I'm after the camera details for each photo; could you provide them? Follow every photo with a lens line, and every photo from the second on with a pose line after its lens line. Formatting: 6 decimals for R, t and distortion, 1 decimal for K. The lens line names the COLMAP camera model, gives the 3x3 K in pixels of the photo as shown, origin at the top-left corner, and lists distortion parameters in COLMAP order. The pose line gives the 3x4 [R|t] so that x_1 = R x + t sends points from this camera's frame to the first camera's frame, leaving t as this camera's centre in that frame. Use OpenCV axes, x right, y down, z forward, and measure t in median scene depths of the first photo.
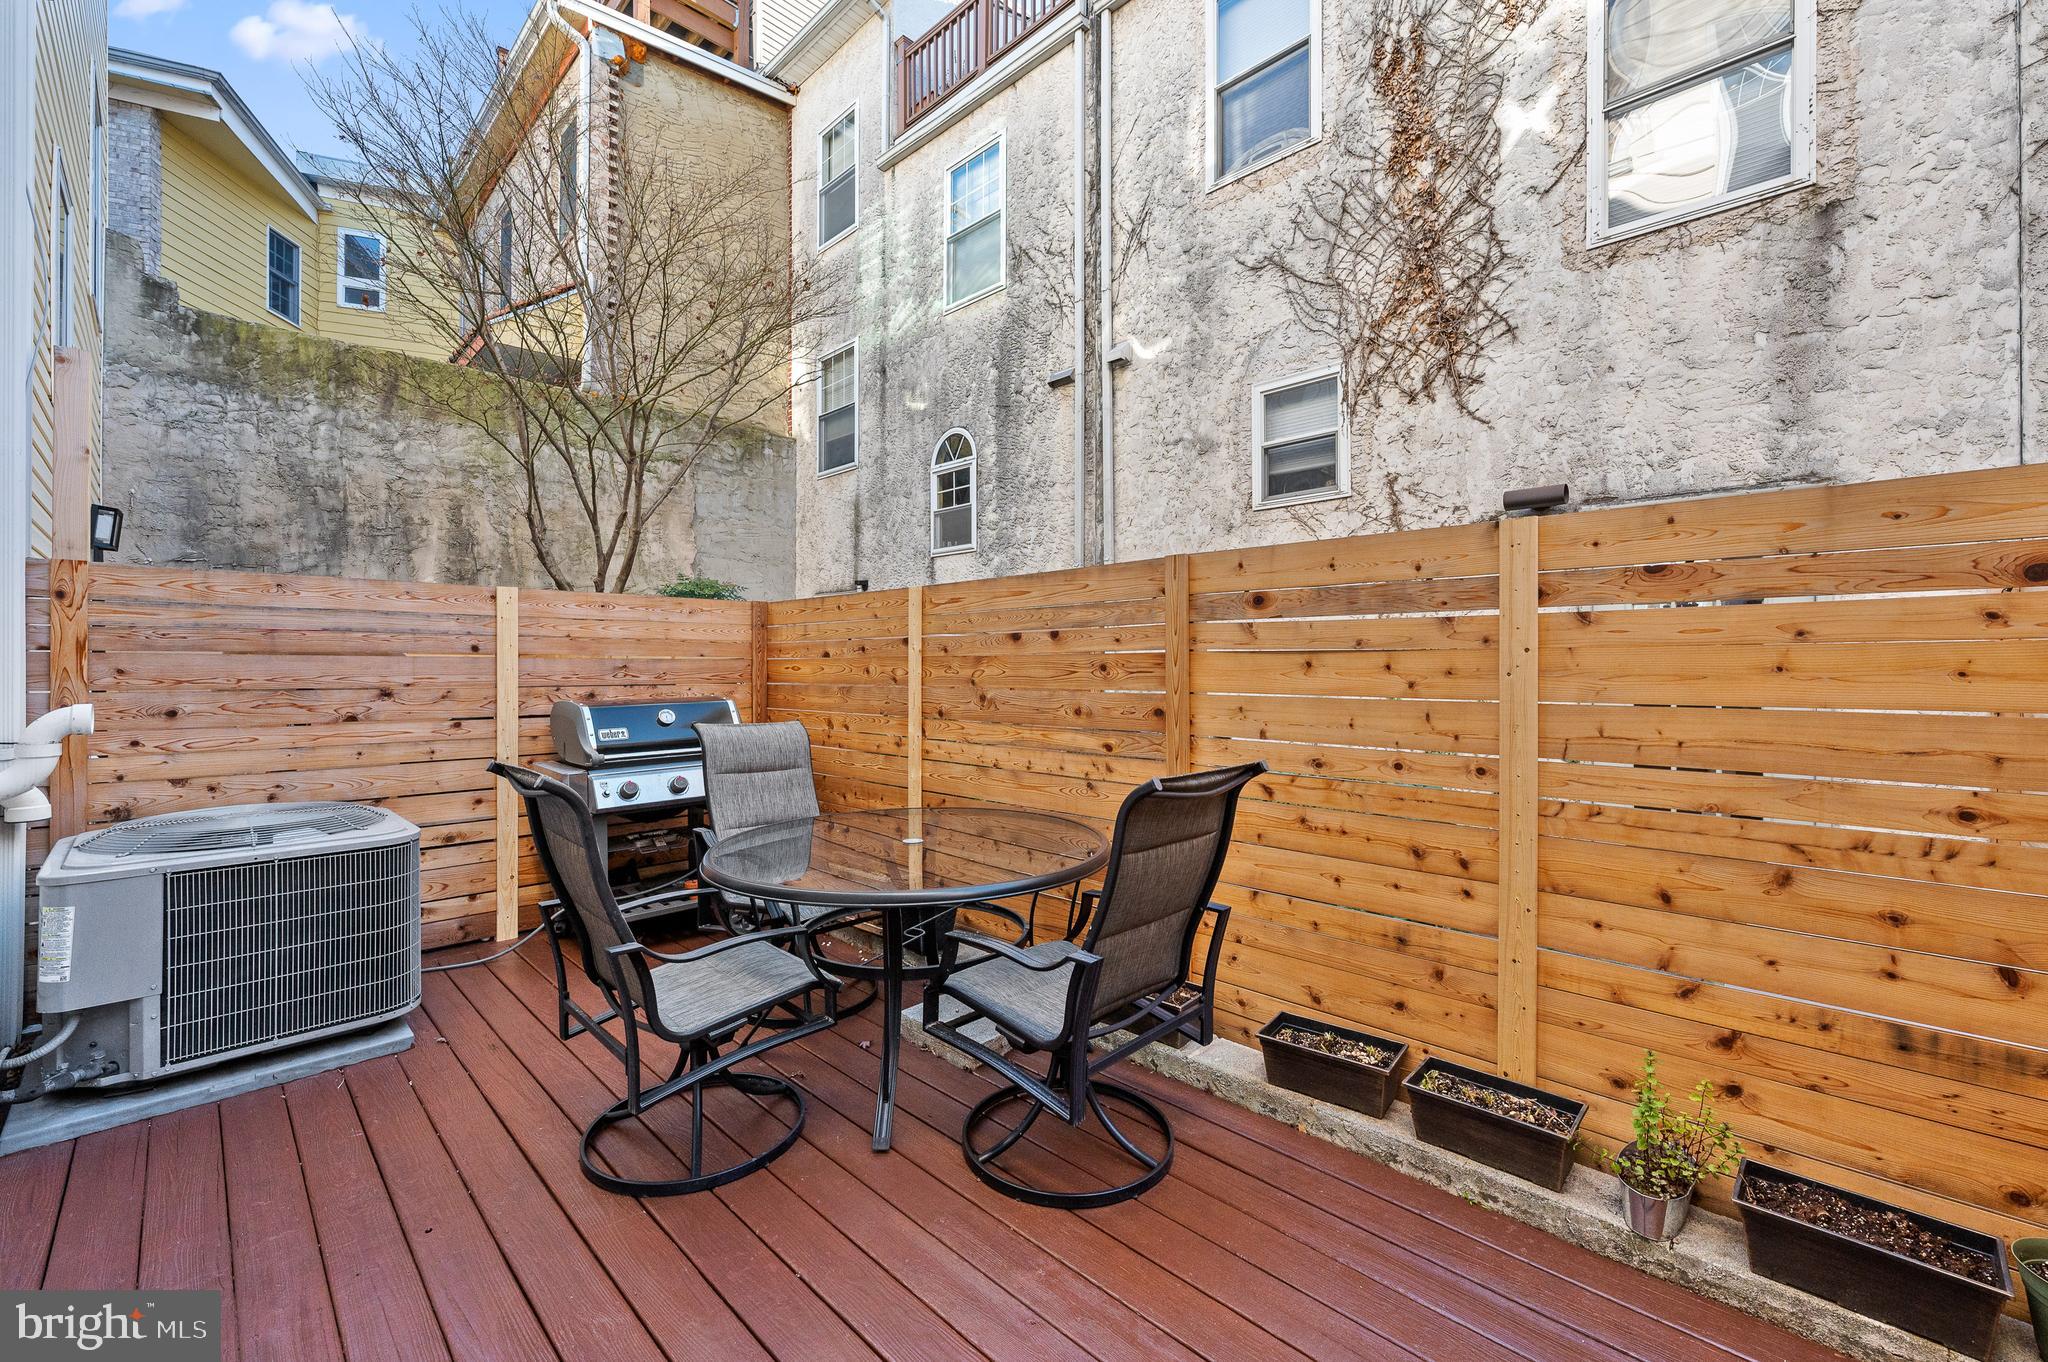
lens RADIAL K [[830.7, 0, 1029.2], [0, 830.7, 672.5], [0, 0, 1]] dist [-0.000878, -0.000561]
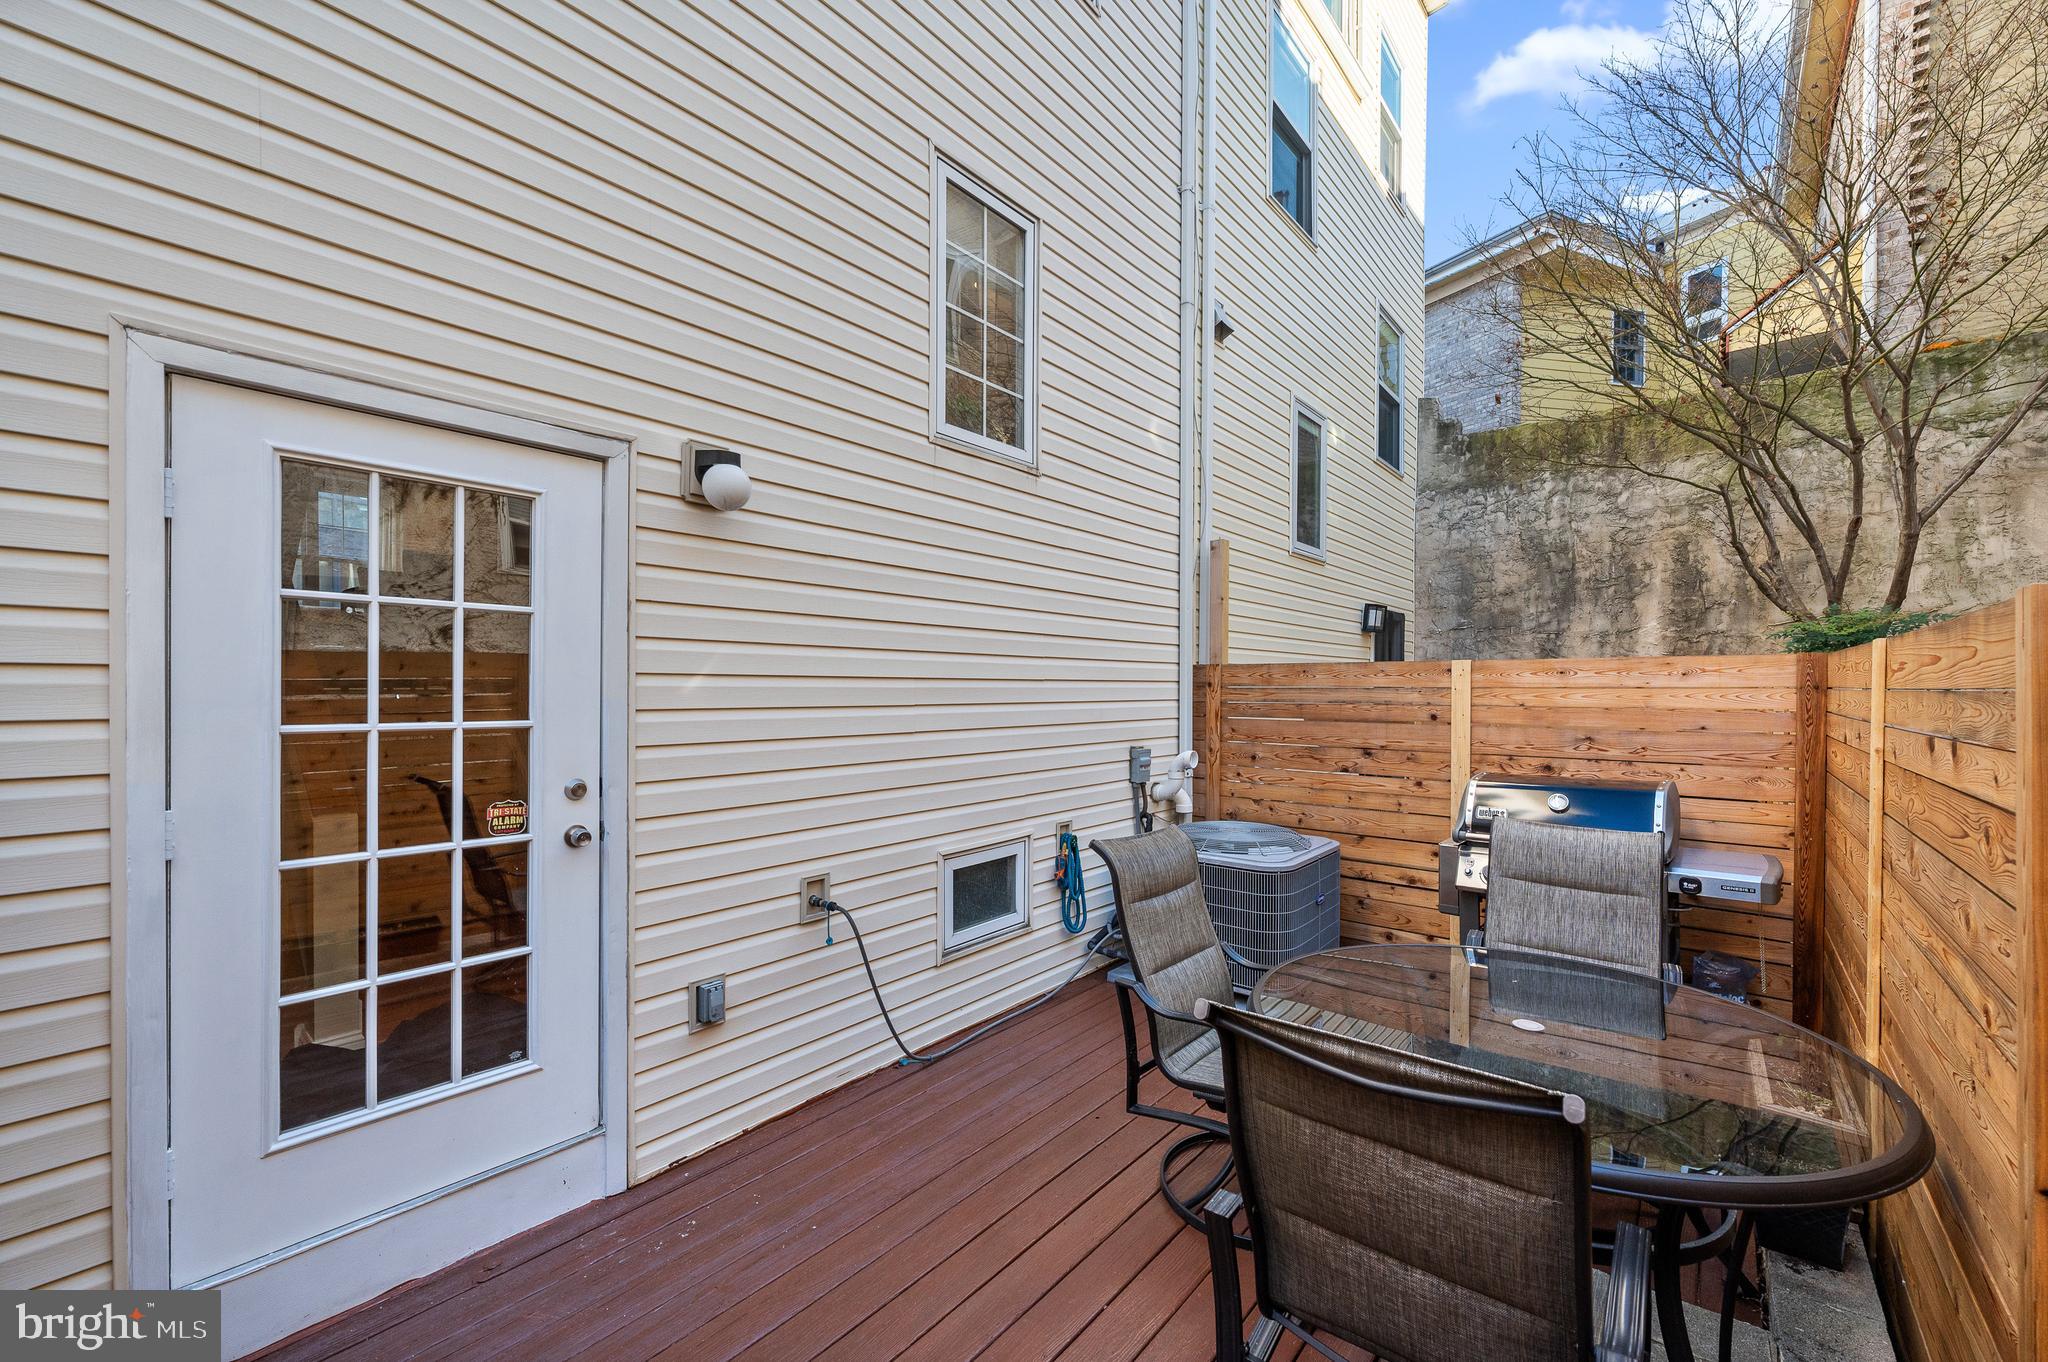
lens RADIAL K [[830.7, 0, 1030.5], [0, 830.7, 684.2], [0, 0, 1]] dist [-0.000878, -0.000561]
pose [[0.087823, -0.001483, -0.996135, 0.221389], [-0.007488, 0.999970, -0.002149, -0.037278], [0.996108, 0.007648, 0.087810, 0.200797]]
